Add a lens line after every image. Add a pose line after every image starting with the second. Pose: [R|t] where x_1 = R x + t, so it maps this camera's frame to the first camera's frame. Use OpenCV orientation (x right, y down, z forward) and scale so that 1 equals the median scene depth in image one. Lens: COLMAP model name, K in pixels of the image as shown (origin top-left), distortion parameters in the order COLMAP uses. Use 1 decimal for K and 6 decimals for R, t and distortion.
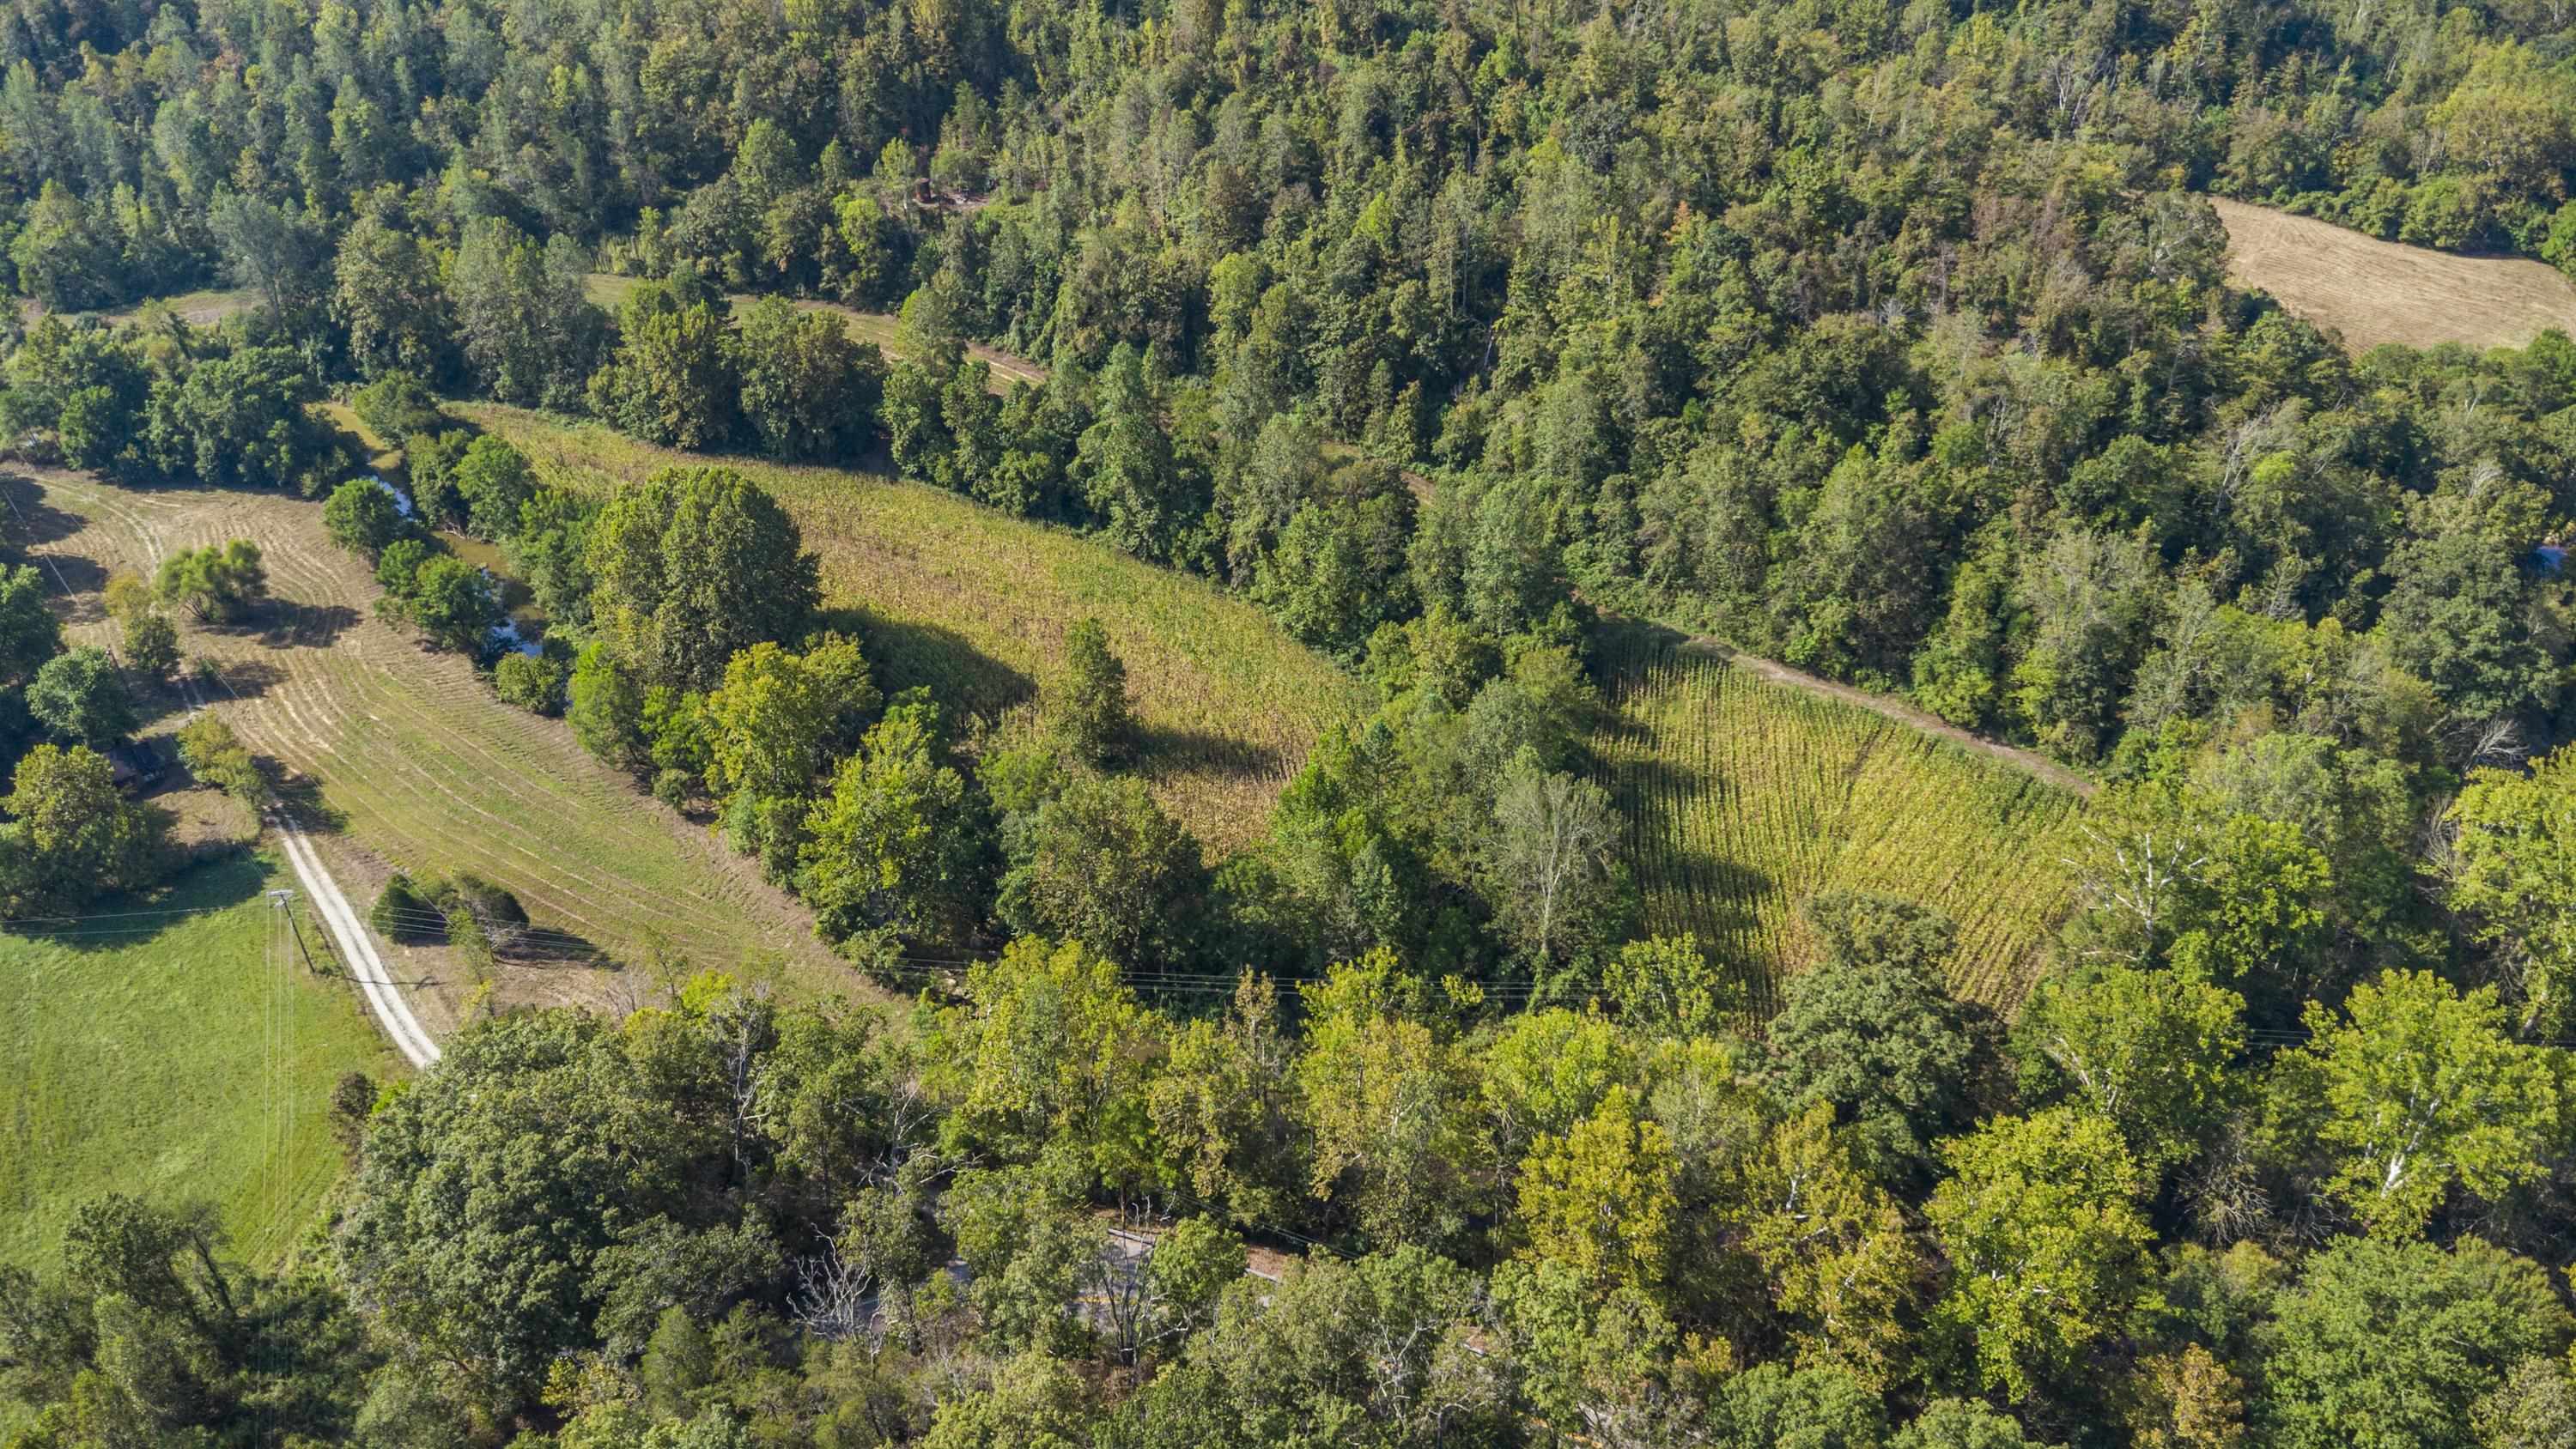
lens RADIAL K [[1866.8, 0, 1285.8], [0, 1866.8, 707.7], [0, 0, 1]] dist [0.038114, -0.063495]
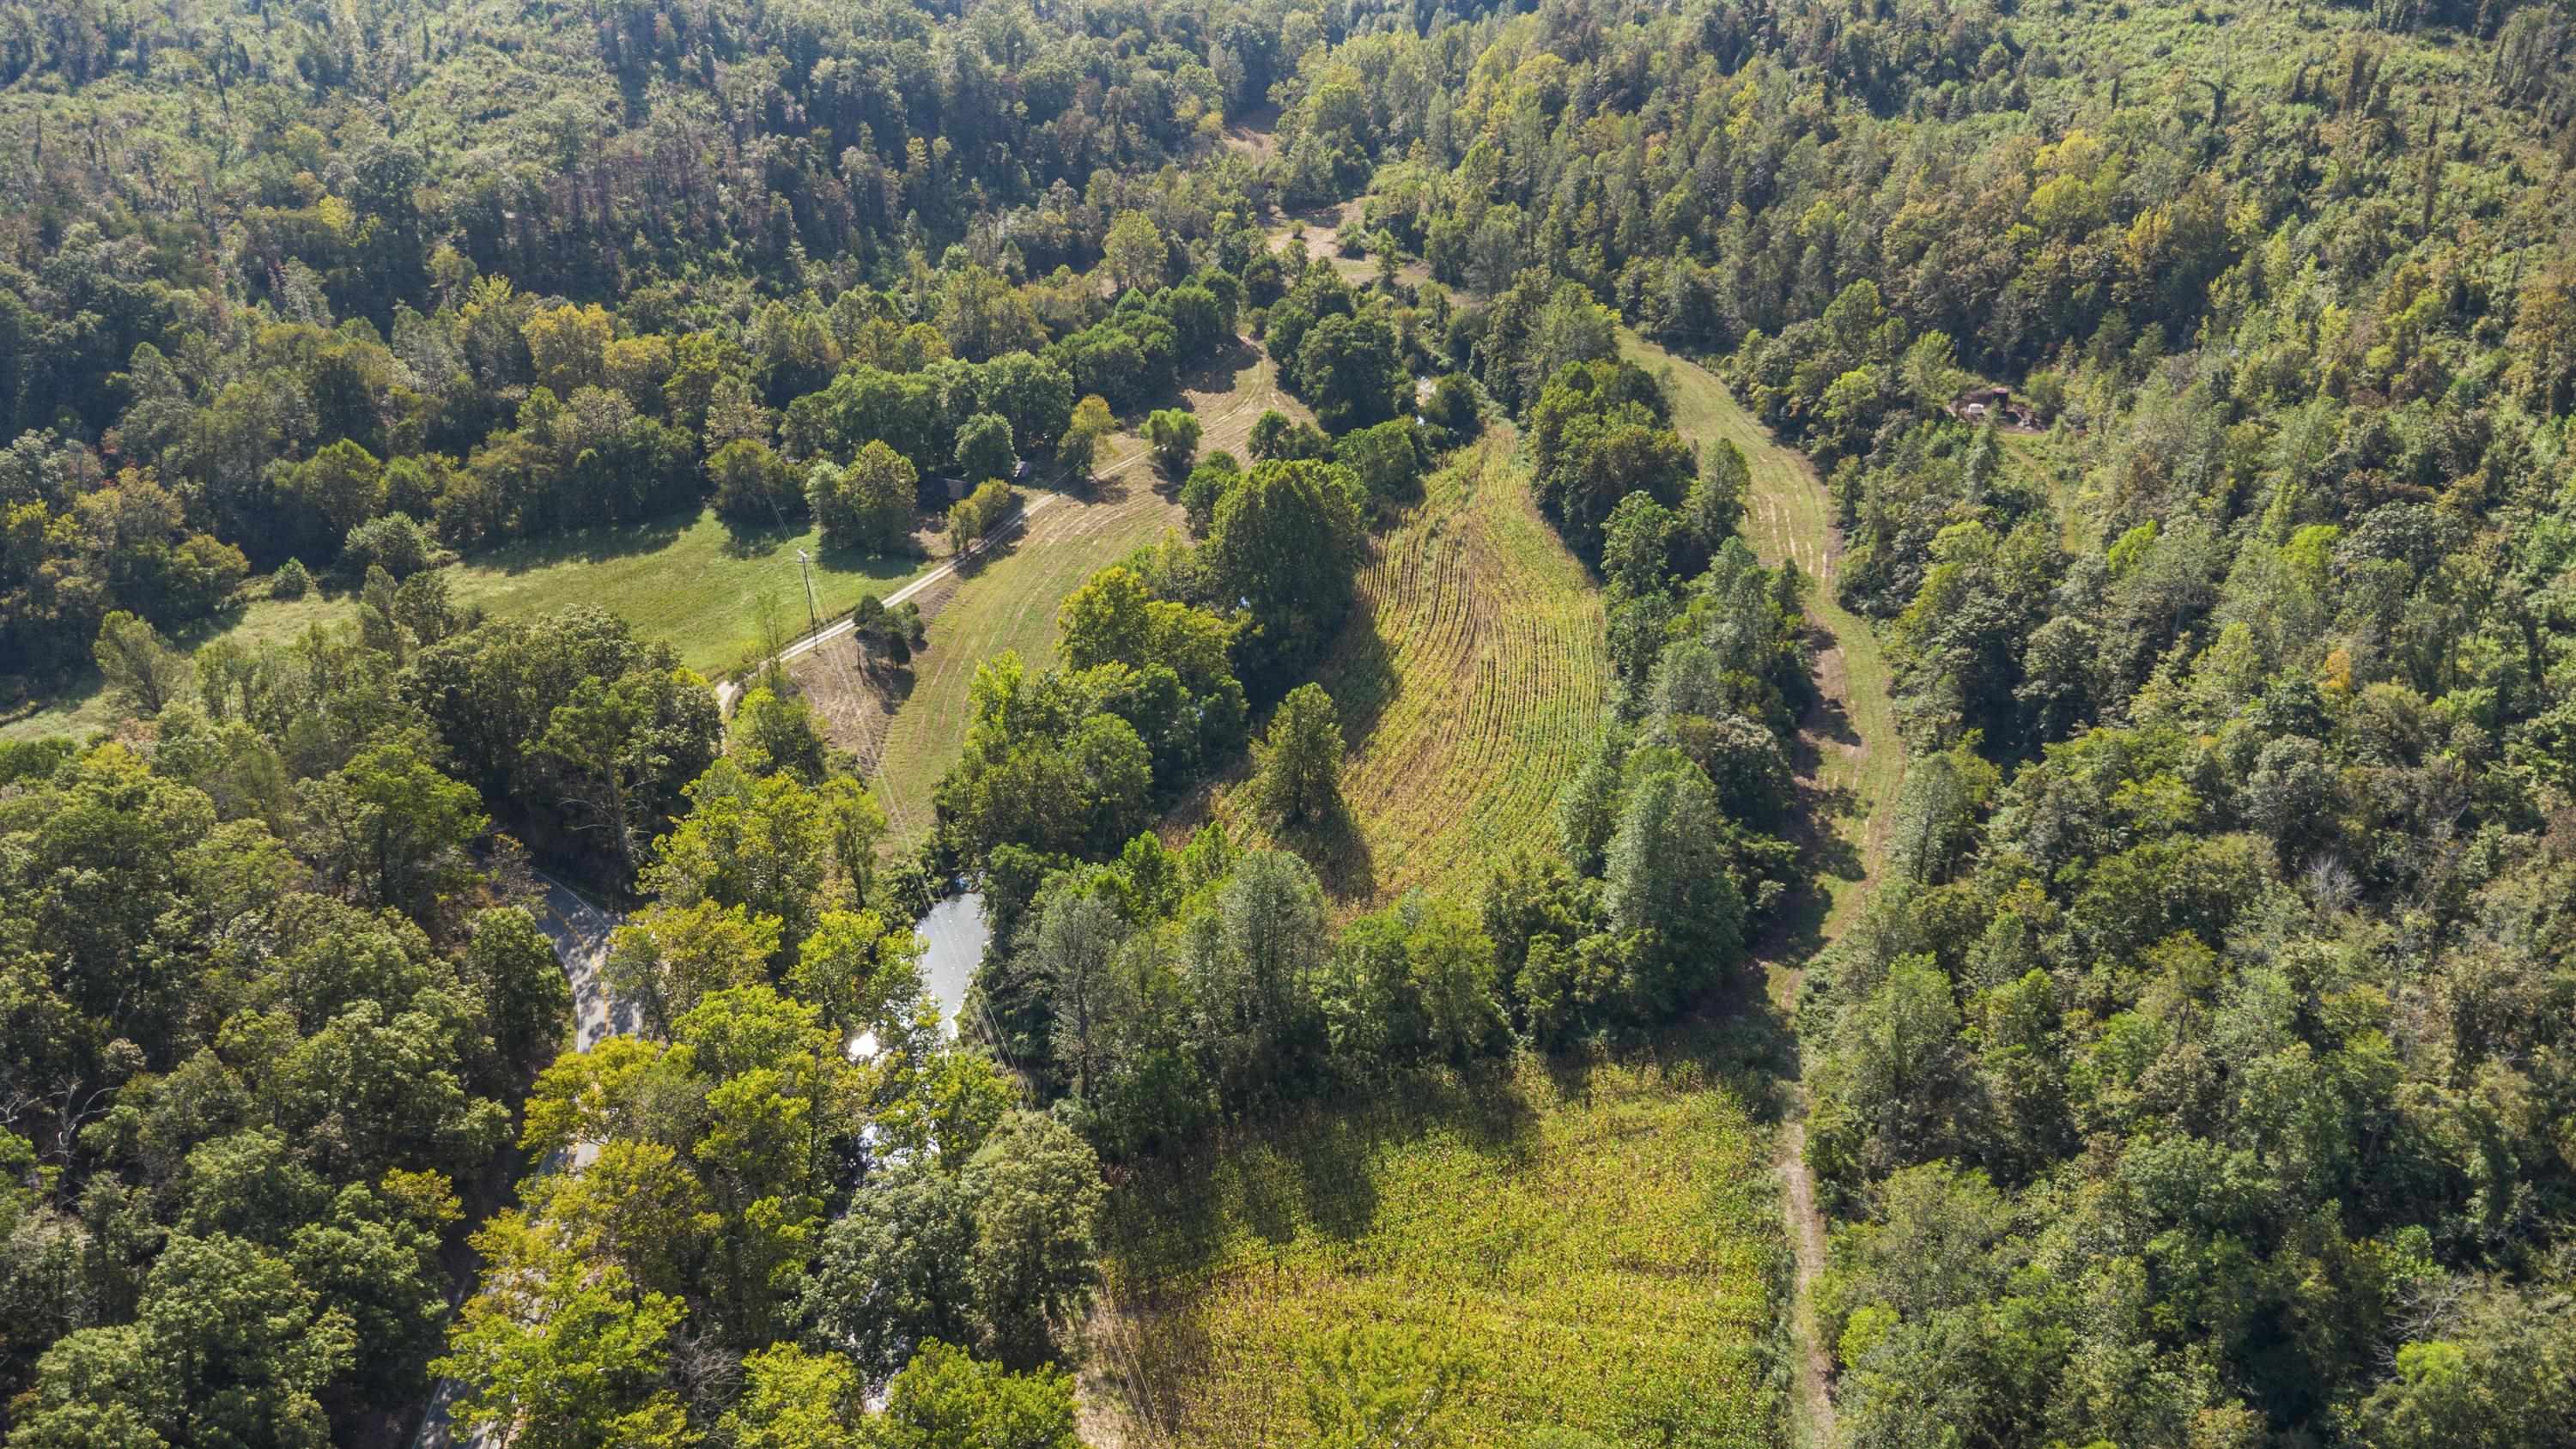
lens RADIAL K [[1861.7, 0, 1285.6], [0, 1861.7, 717.9], [0, 0, 1]] dist [0.033287, -0.050427]
pose [[0.440302, 0.434088, -0.785940, 0.570578], [-0.499953, 0.845629, 0.186970, -0.172405], [0.745775, 0.310610, 0.589356, 0.289327]]
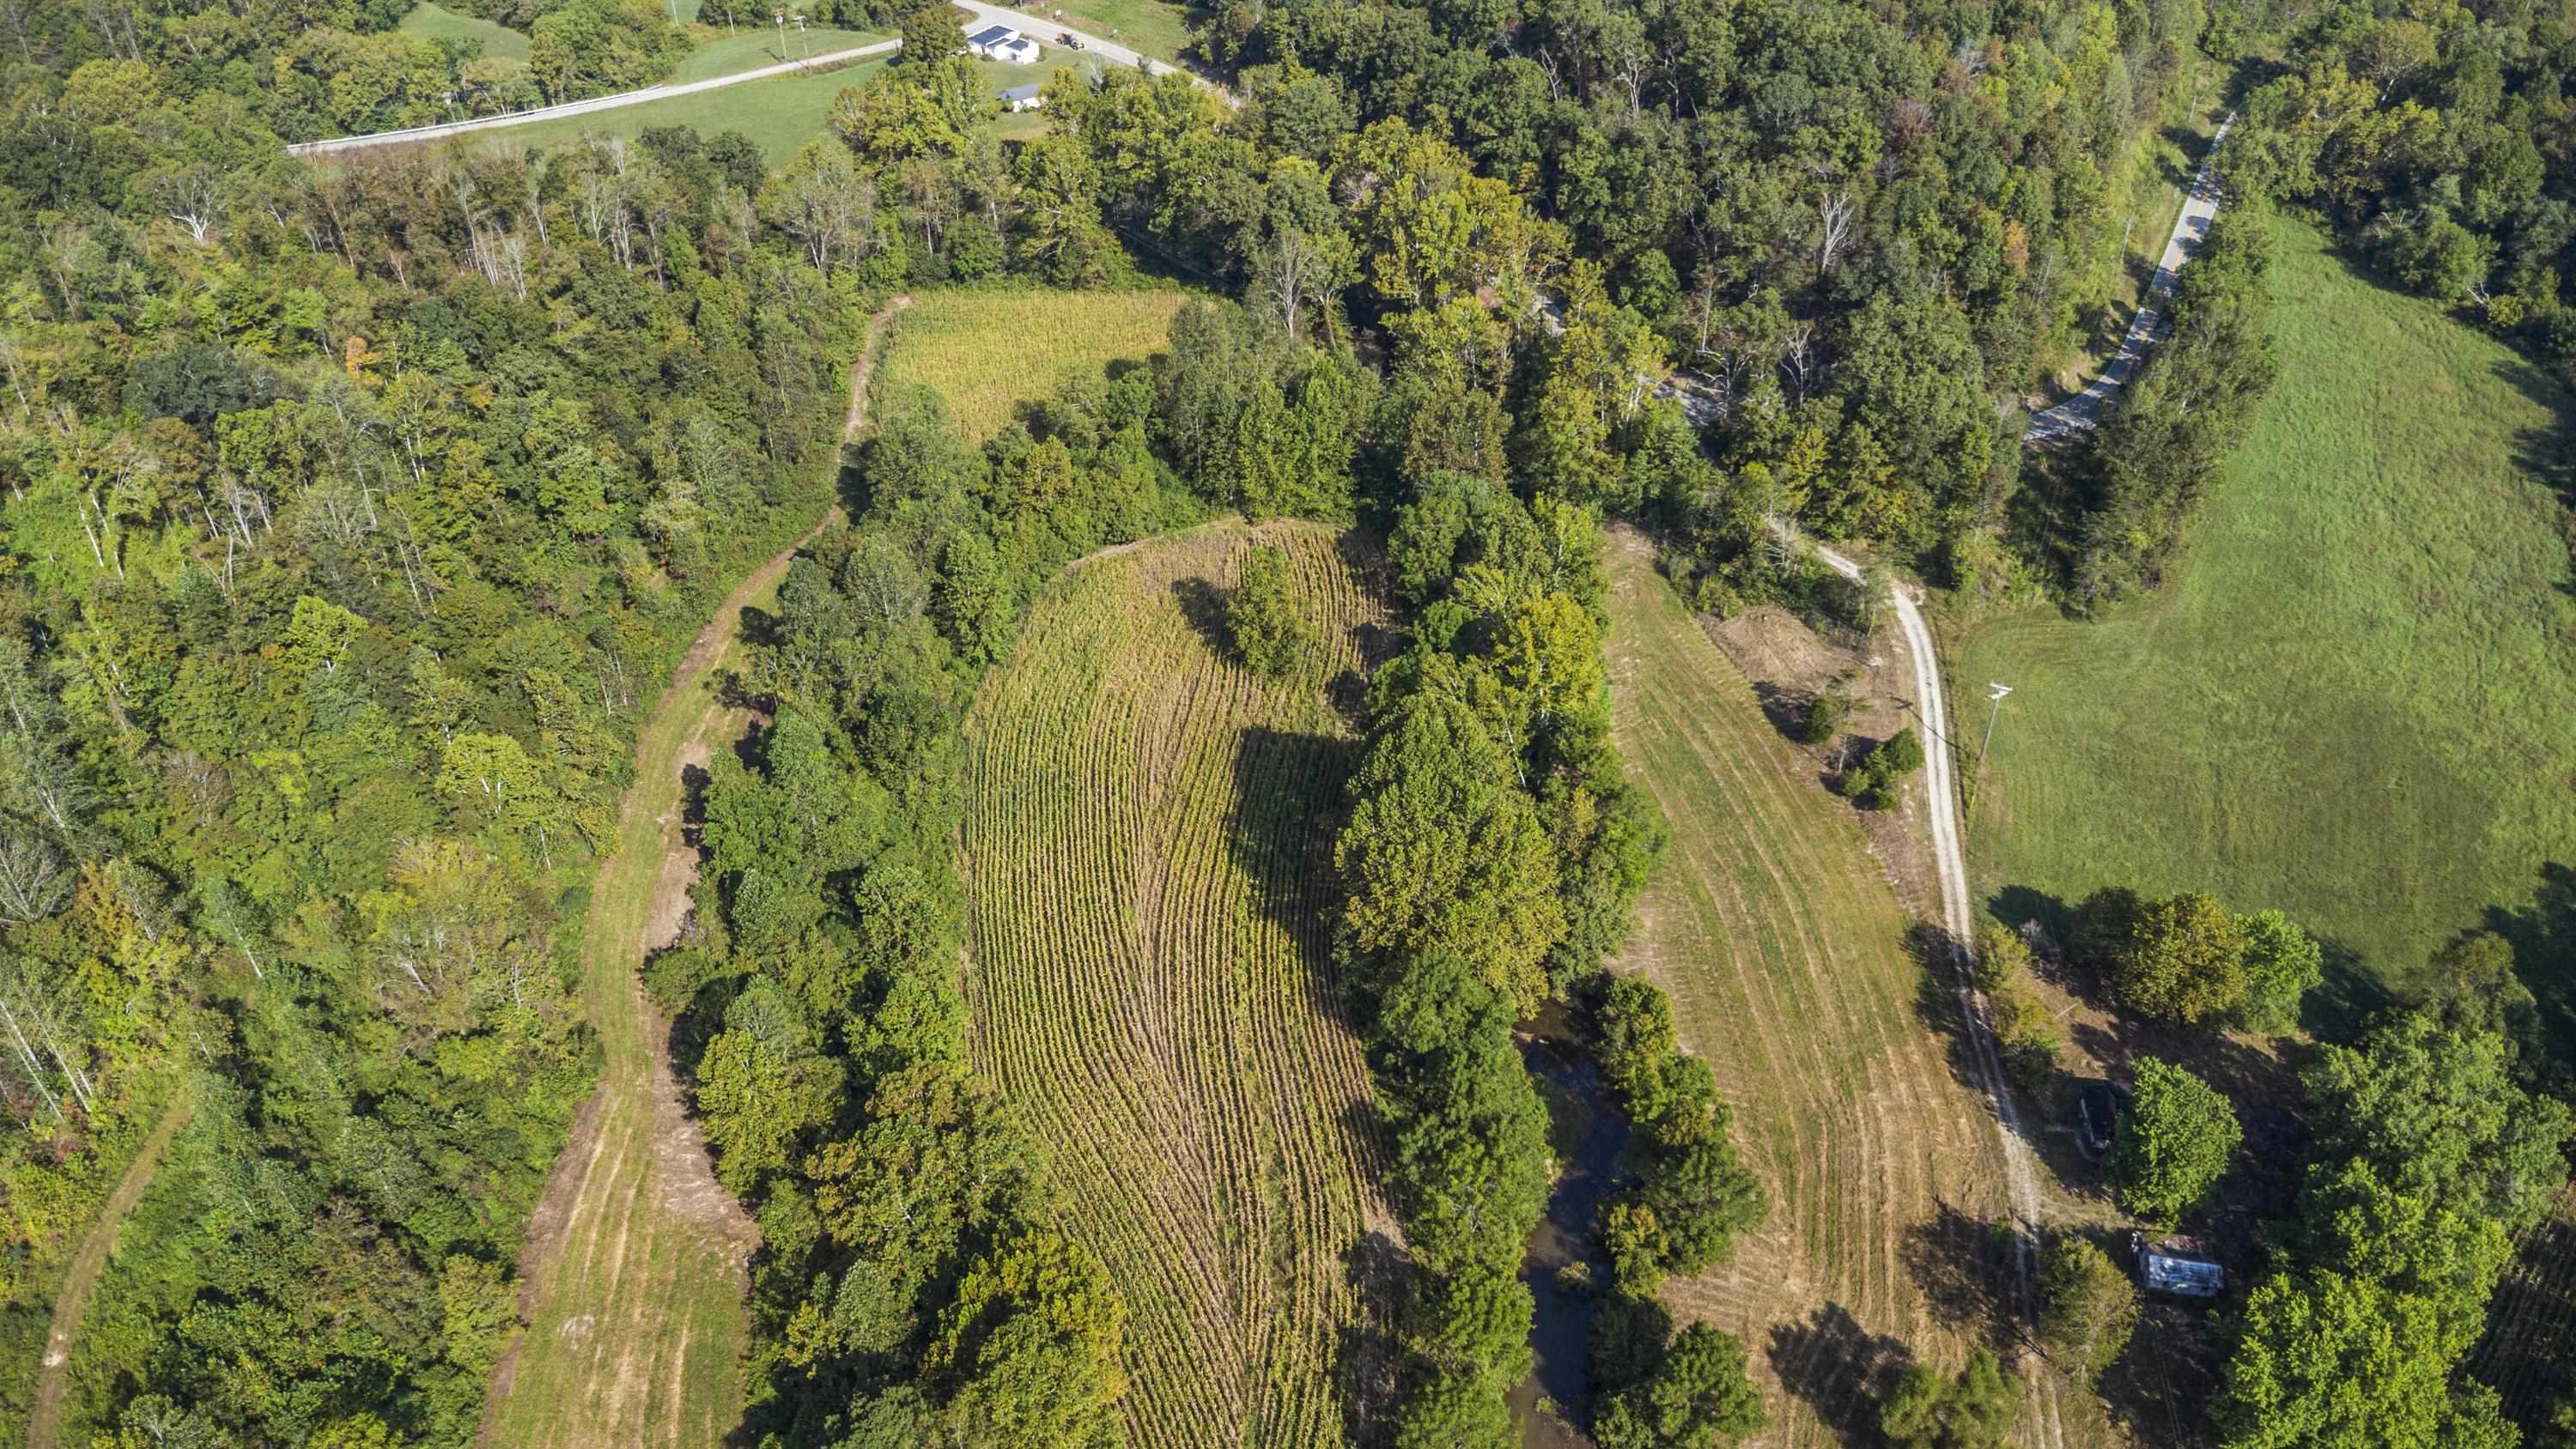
lens RADIAL K [[1847.5, 0, 1288.0], [0, 1847.5, 724.5], [0, 0, 1]] dist [0.053580, -0.079615]
pose [[-0.664987, -0.453206, 0.593630, -0.609569], [0.424461, 0.424657, 0.799687, -0.653066], [-0.614512, 0.783754, -0.090022, 0.907808]]
